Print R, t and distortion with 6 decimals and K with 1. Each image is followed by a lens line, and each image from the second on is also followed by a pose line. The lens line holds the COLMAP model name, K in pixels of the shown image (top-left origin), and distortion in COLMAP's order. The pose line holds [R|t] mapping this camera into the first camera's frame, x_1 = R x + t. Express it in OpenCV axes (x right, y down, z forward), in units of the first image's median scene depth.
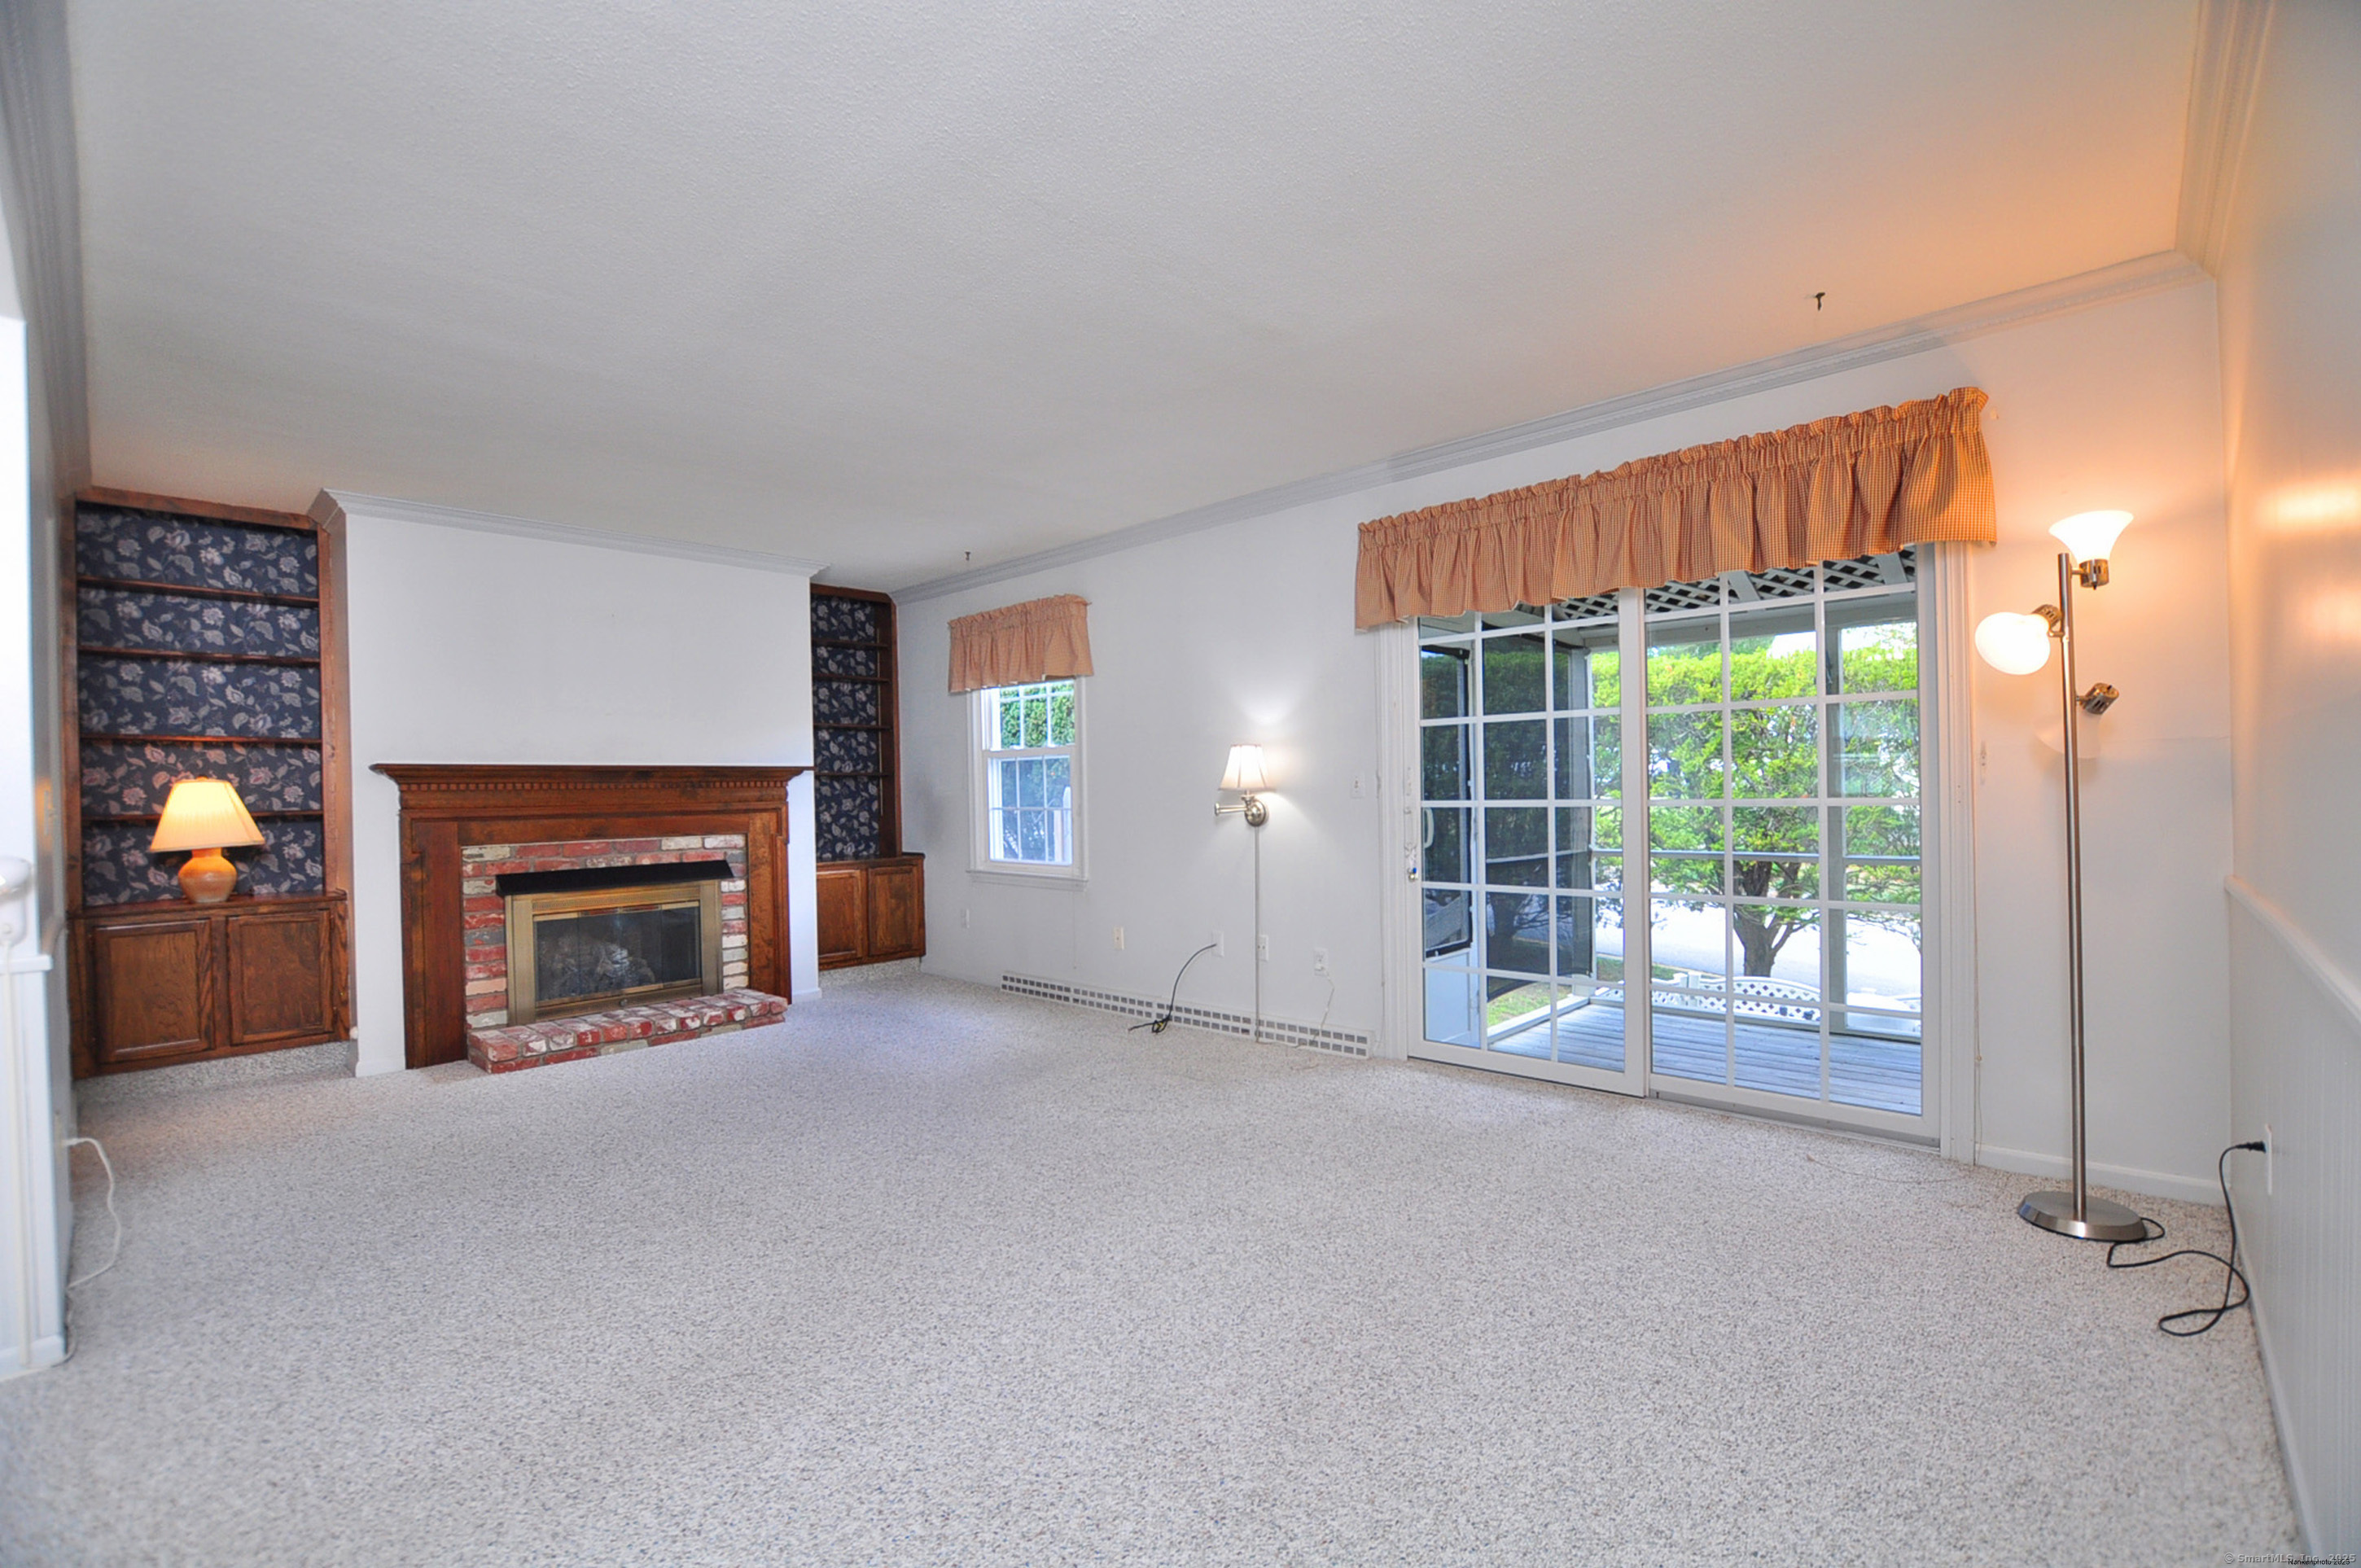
lens RADIAL K [[1047.3, 0, 1173.6], [0, 1047.3, 797.3], [0, 0, 1]] dist [-0.021929, 0.000405]
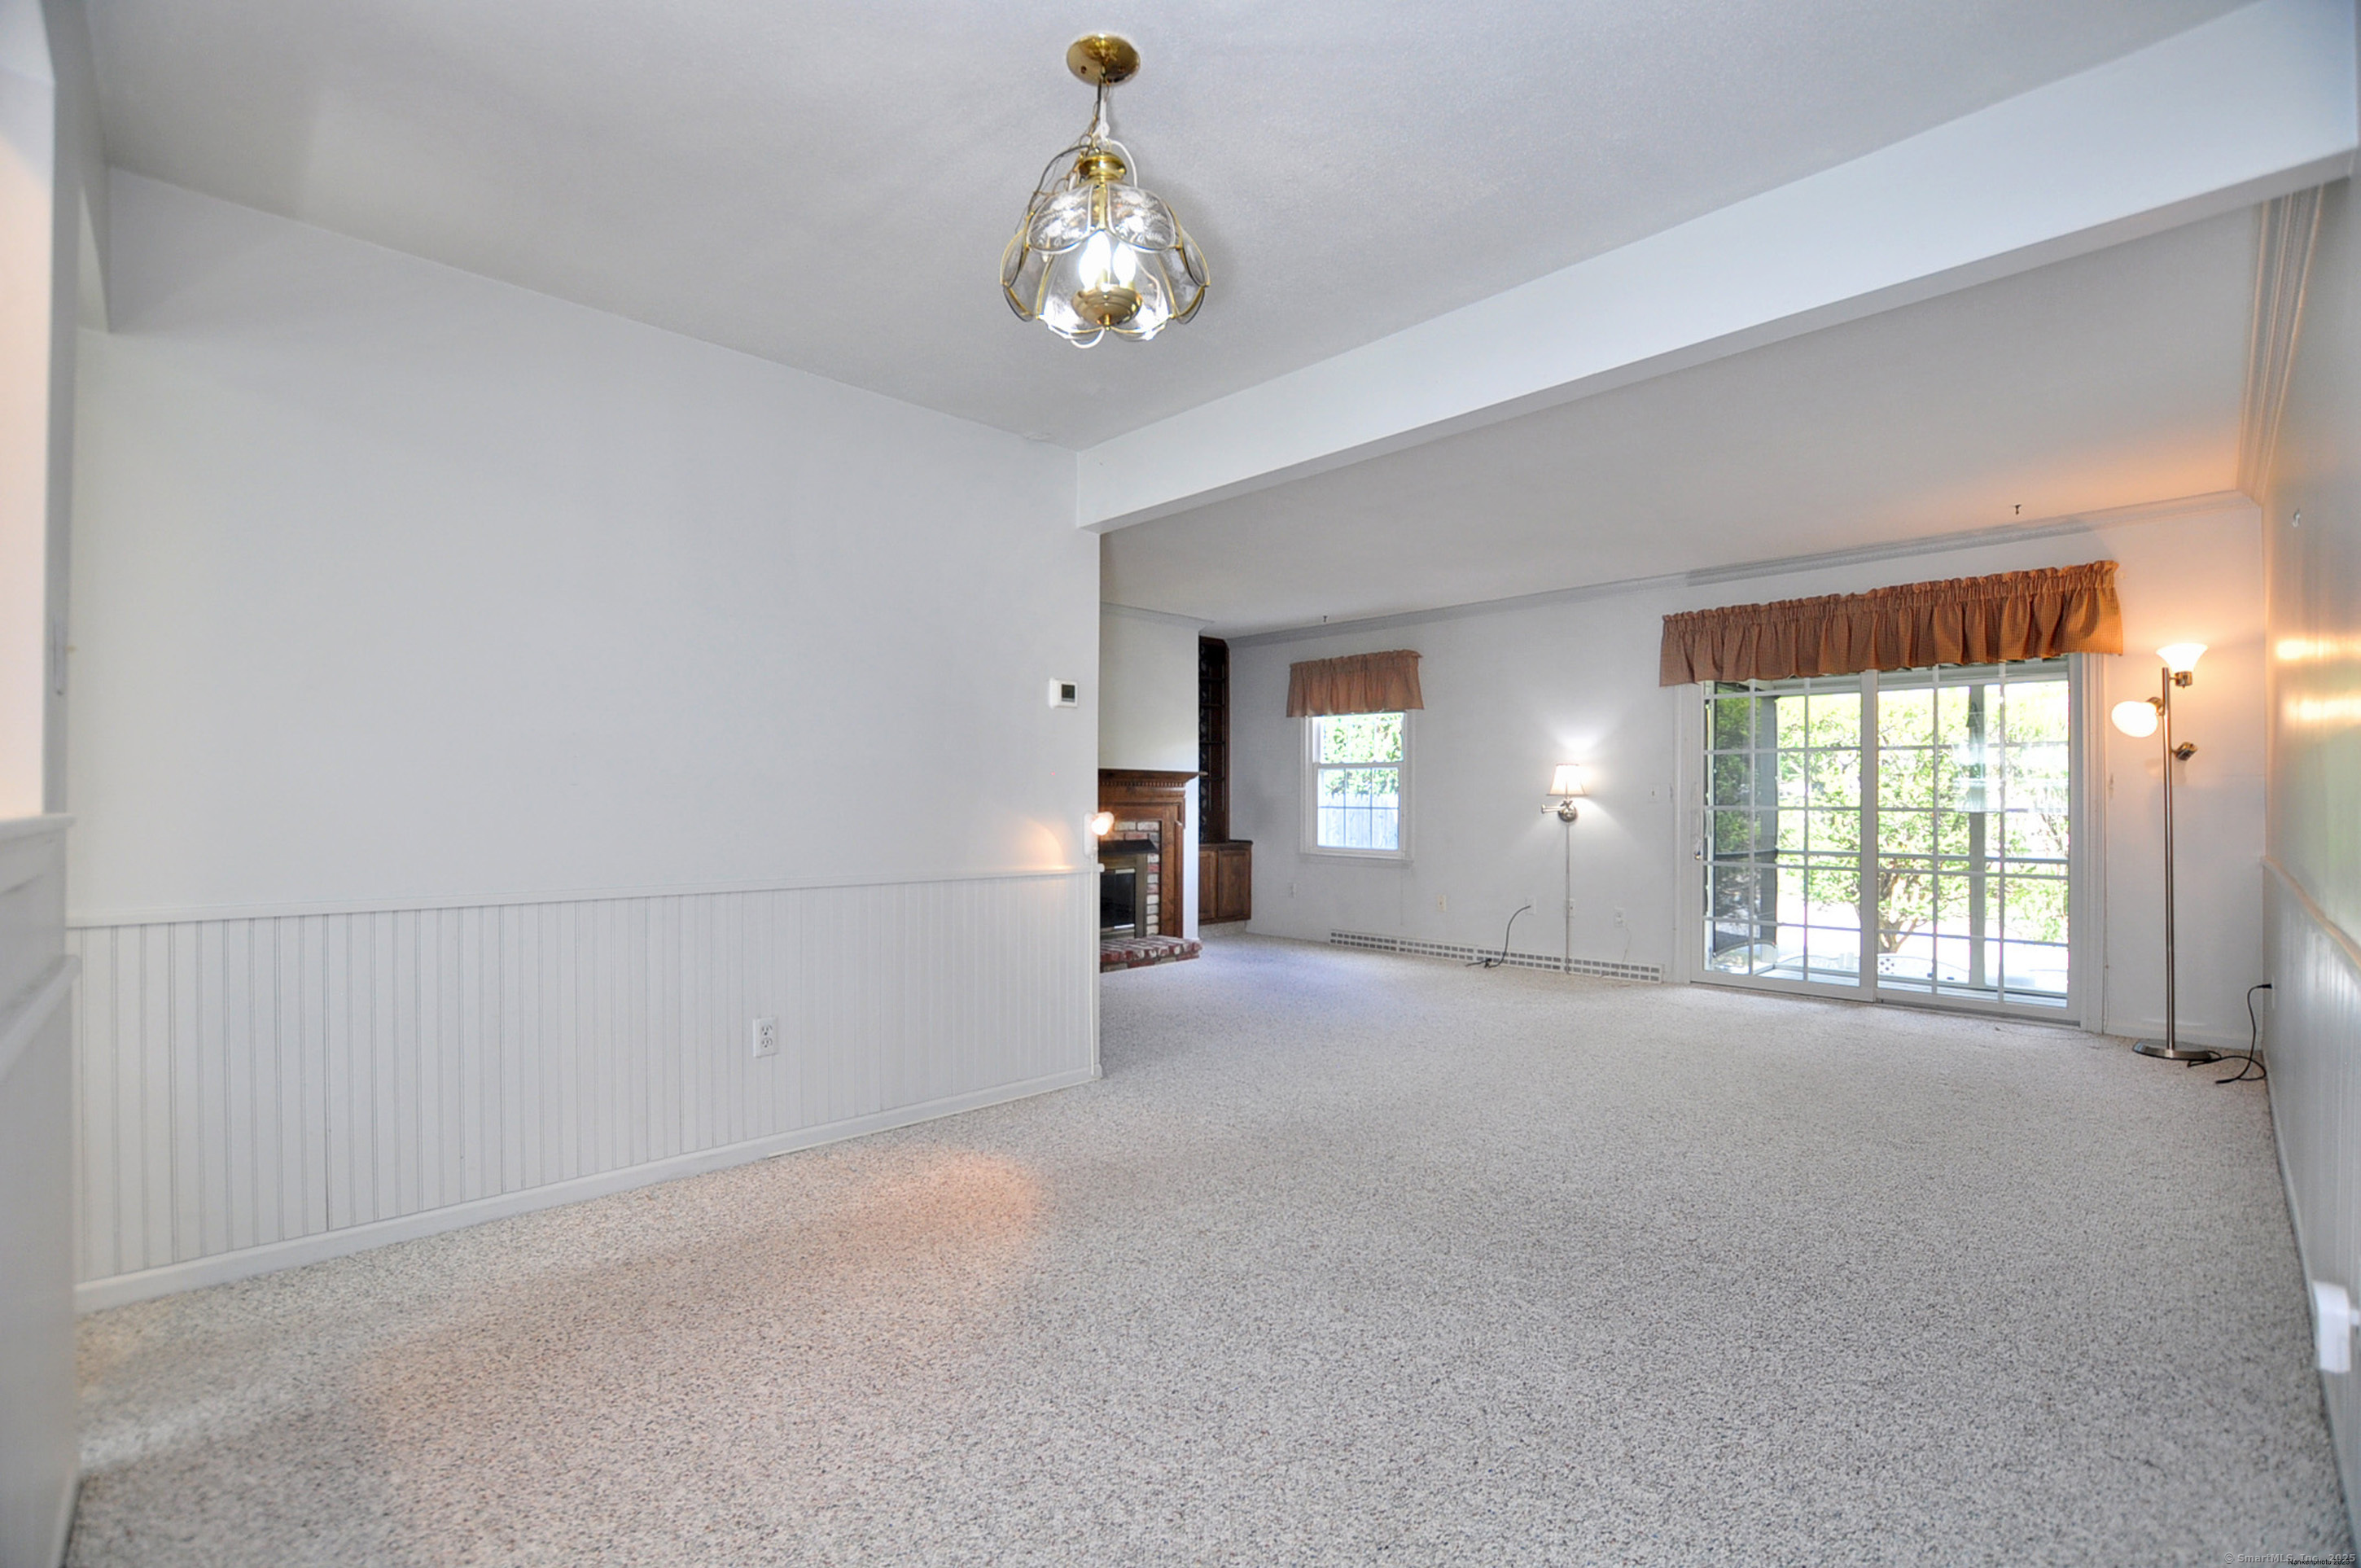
lens RADIAL K [[1038.1, 0, 1180.5], [0, 1038.1, 801.6], [0, 0, 1]] dist [-0.022470, -0.000242]
pose [[0.999034, 0.022300, -0.037867, -0.384820], [-0.022507, 0.999734, -0.005049, 0.018288], [0.037744, 0.005897, 0.999270, -0.409681]]
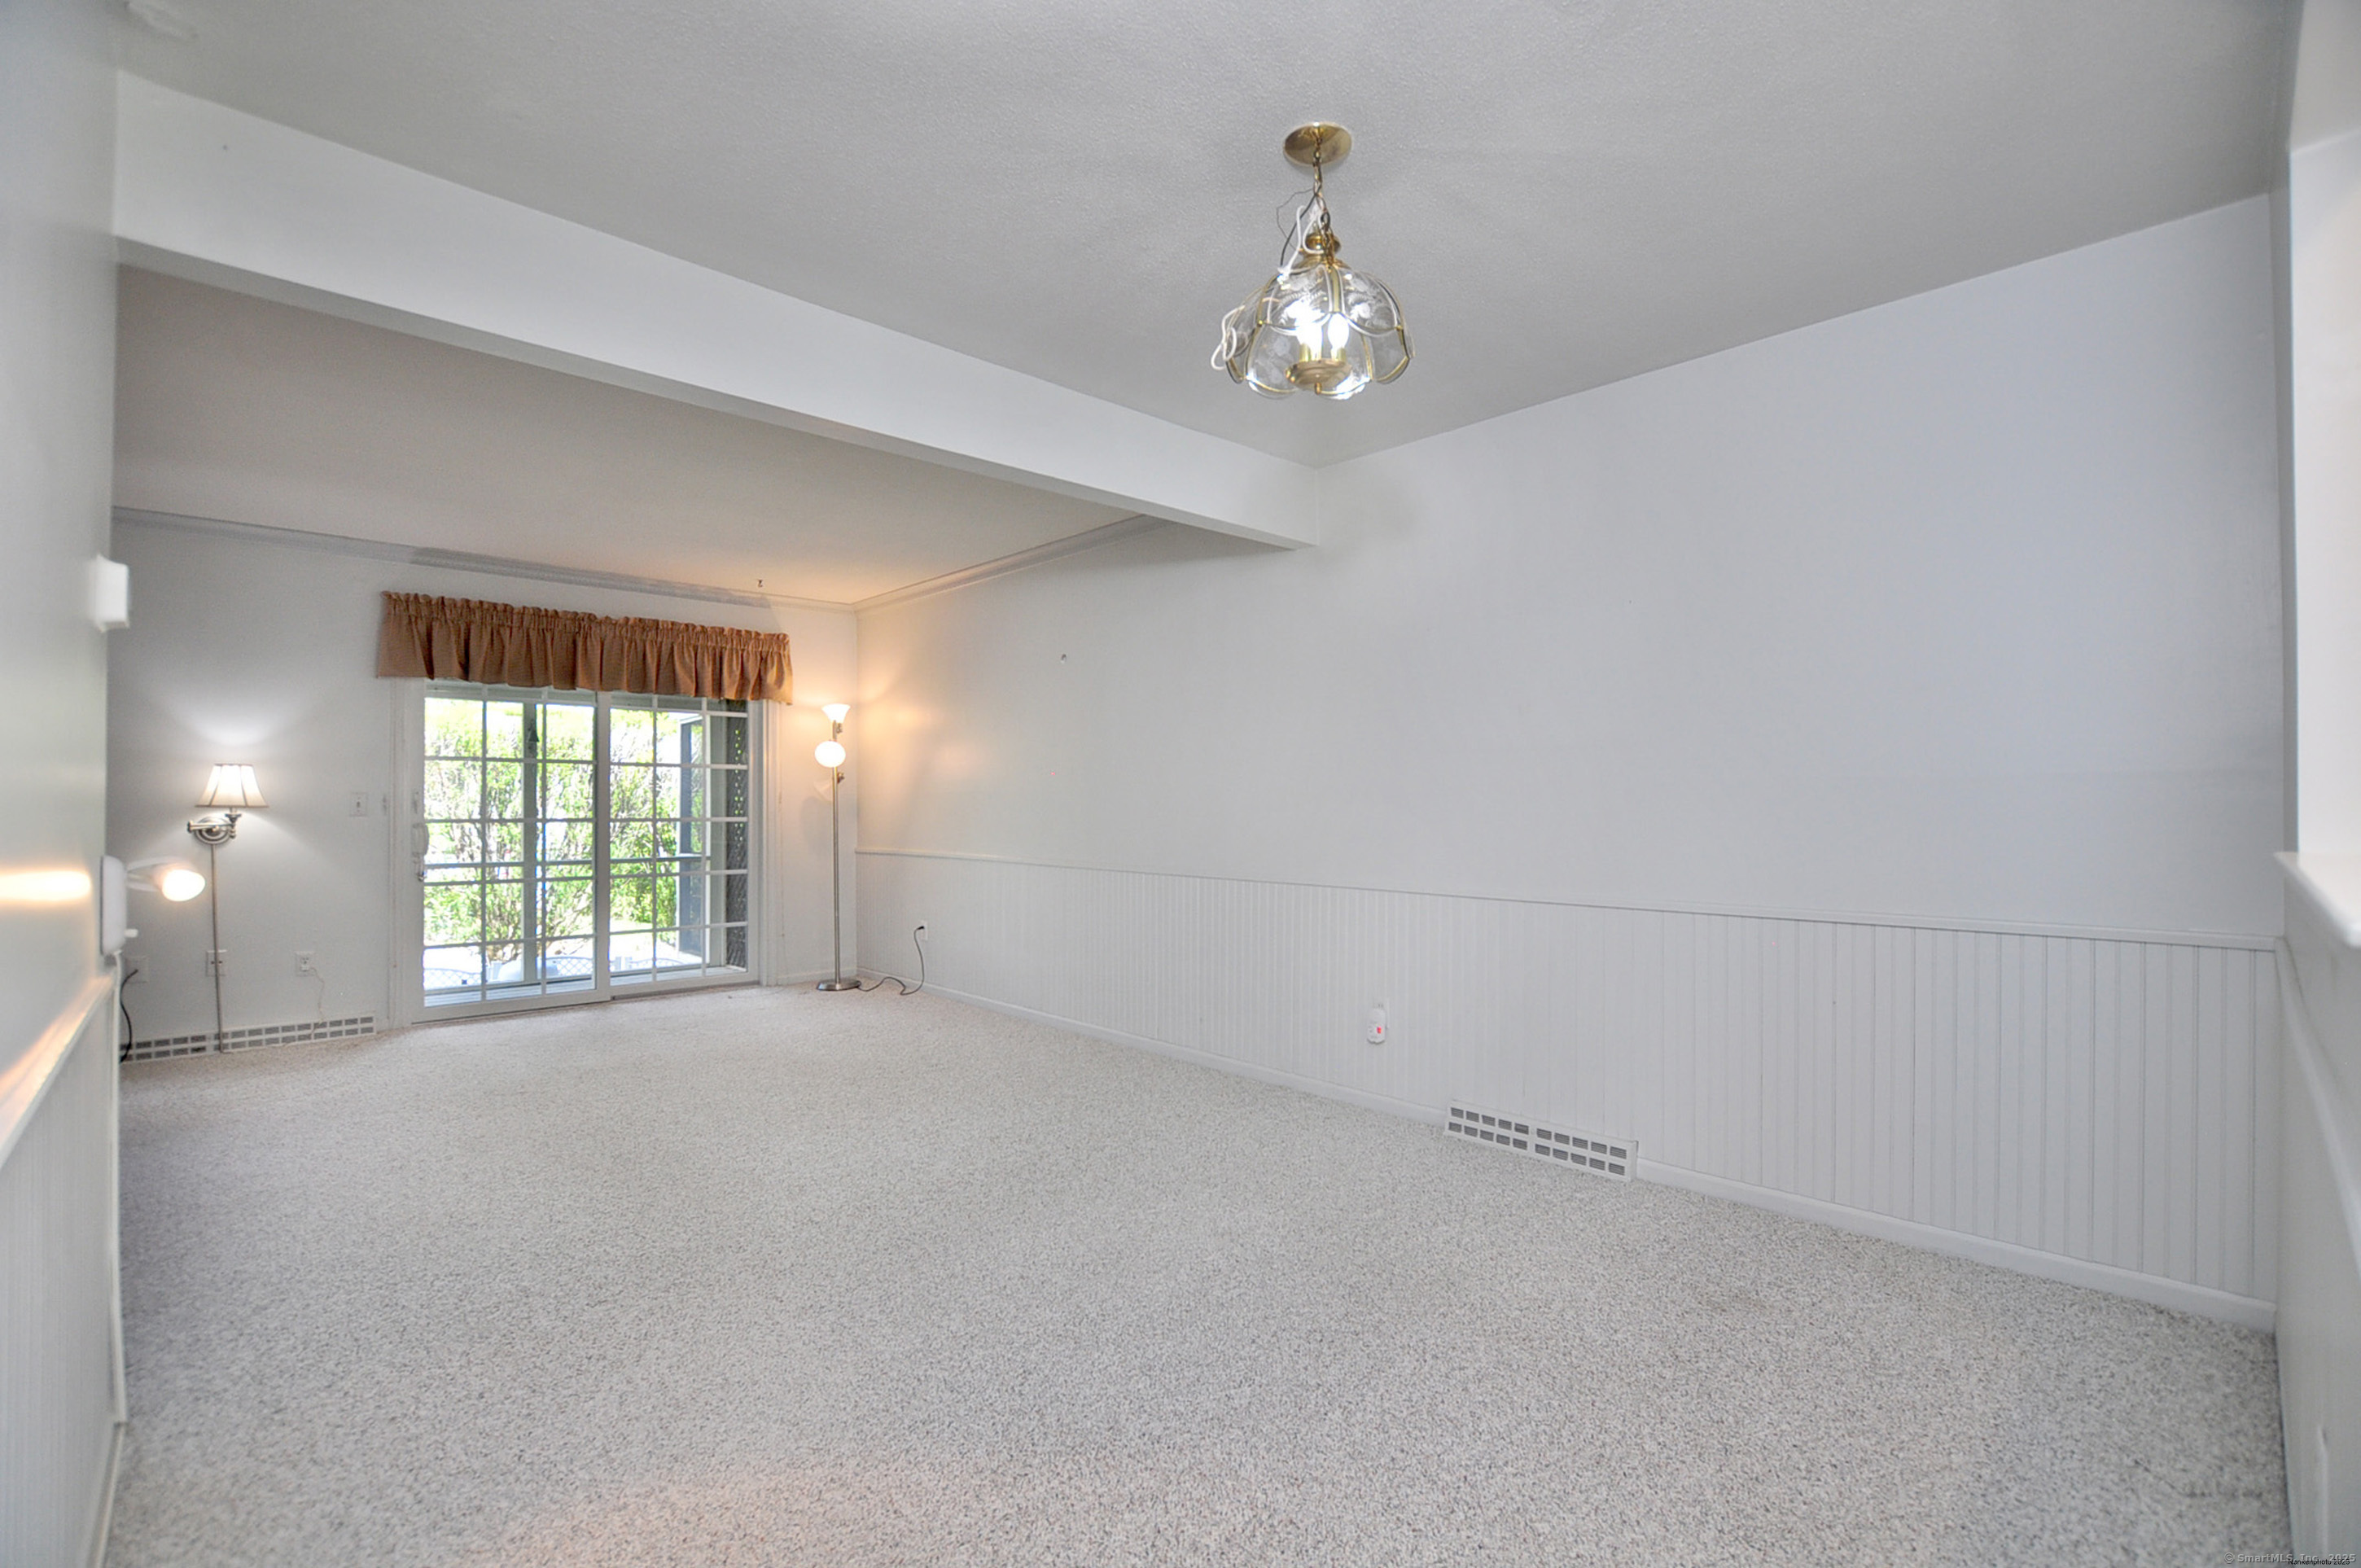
lens RADIAL K [[1038.1, 0, 1180.5], [0, 1038.1, 801.6], [0, 0, 1]] dist [-0.022470, -0.000242]
pose [[0.054800, 0.025325, 0.998176, -0.842450], [0.005597, 0.999655, -0.025670, 0.016759], [-0.998482, 0.006993, 0.054640, 0.008133]]
